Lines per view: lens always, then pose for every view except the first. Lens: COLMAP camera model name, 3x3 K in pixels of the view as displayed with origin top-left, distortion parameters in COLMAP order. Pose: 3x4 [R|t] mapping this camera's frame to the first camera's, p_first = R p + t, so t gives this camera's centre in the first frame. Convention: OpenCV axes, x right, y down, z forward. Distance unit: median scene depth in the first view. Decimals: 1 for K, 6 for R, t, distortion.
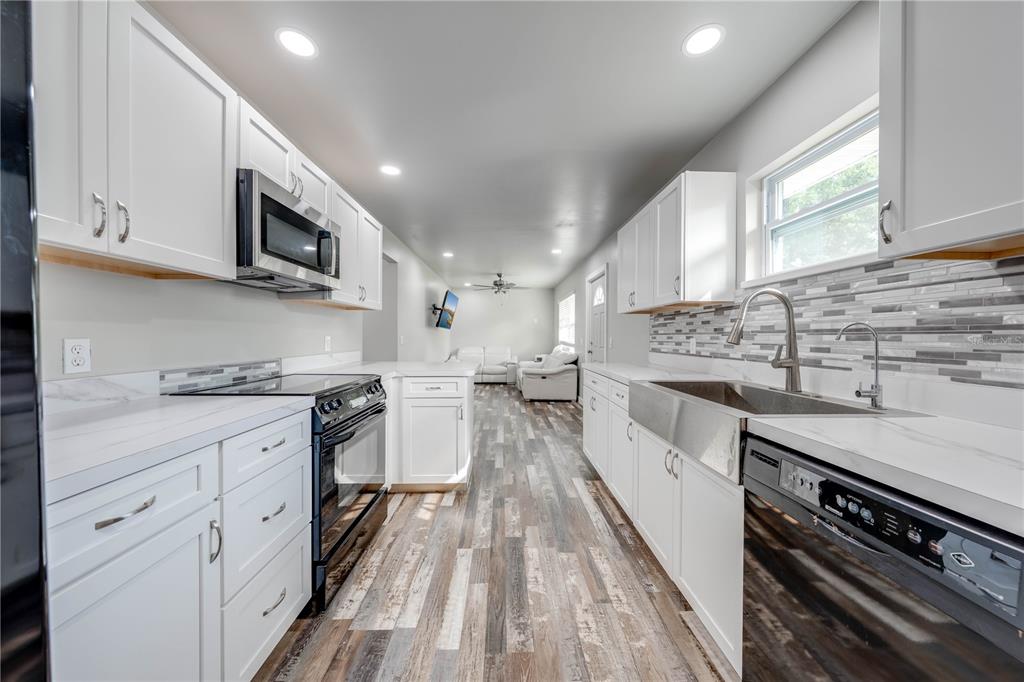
lens RADIAL K [[350.8, 0, 512.0], [0, 350.8, 339.8], [0, 0, 1]] dist [-0.004416, 0.000110]
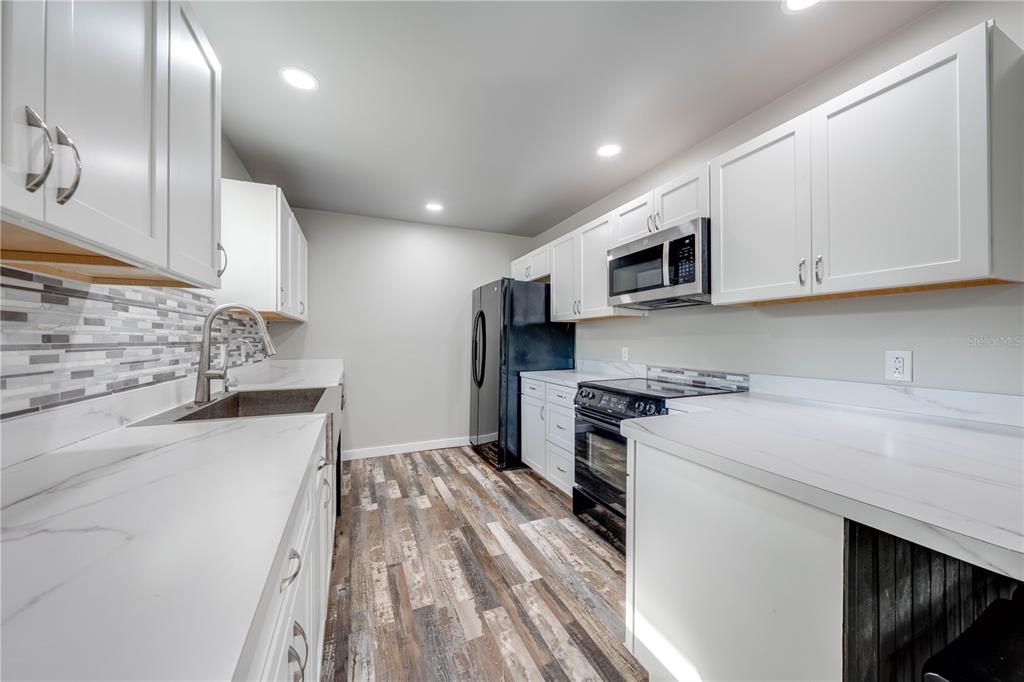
lens RADIAL K [[350.8, 0, 506.4], [0, 350.8, 341.8], [0, 0, 1]] dist [-0.004416, 0.000110]
pose [[-0.930464, -0.001750, -0.366379, 0.291498], [-0.005970, 0.999928, 0.010384, -0.039411], [0.366334, 0.011850, -0.930408, 1.932003]]
